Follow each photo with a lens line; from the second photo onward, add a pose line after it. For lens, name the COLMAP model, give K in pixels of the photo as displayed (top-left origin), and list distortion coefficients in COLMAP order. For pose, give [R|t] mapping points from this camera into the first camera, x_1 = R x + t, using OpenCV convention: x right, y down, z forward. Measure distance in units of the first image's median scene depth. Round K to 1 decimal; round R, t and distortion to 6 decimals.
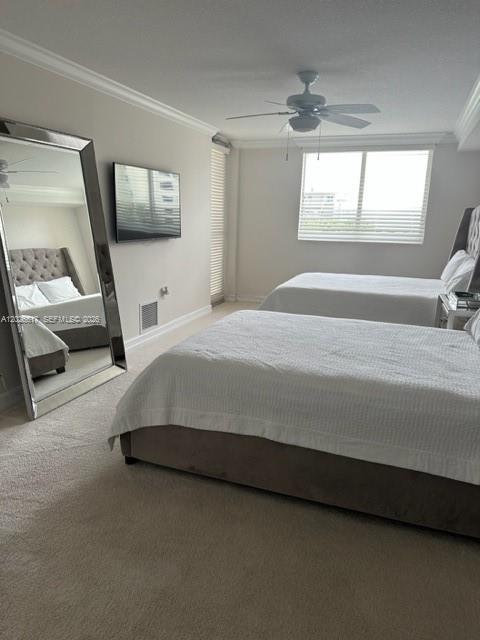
lens RADIAL K [[455.1, 0, 237.4], [0, 455.1, 334.6], [0, 0, 1]] dist [0.096101, -0.153856]
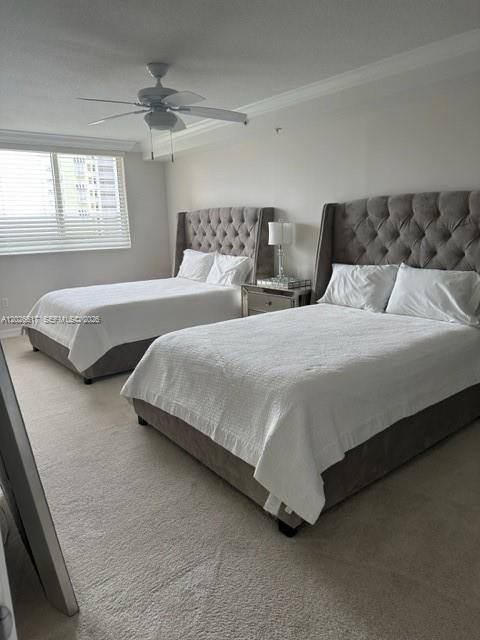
lens RADIAL K [[455.1, 0, 237.4], [0, 455.1, 334.6], [0, 0, 1]] dist [0.096101, -0.153856]
pose [[0.508240, -0.243928, 0.825948, -0.646459], [0.255804, 0.958525, 0.125675, -0.131342], [-0.822348, 0.147408, 0.549559, 0.444517]]
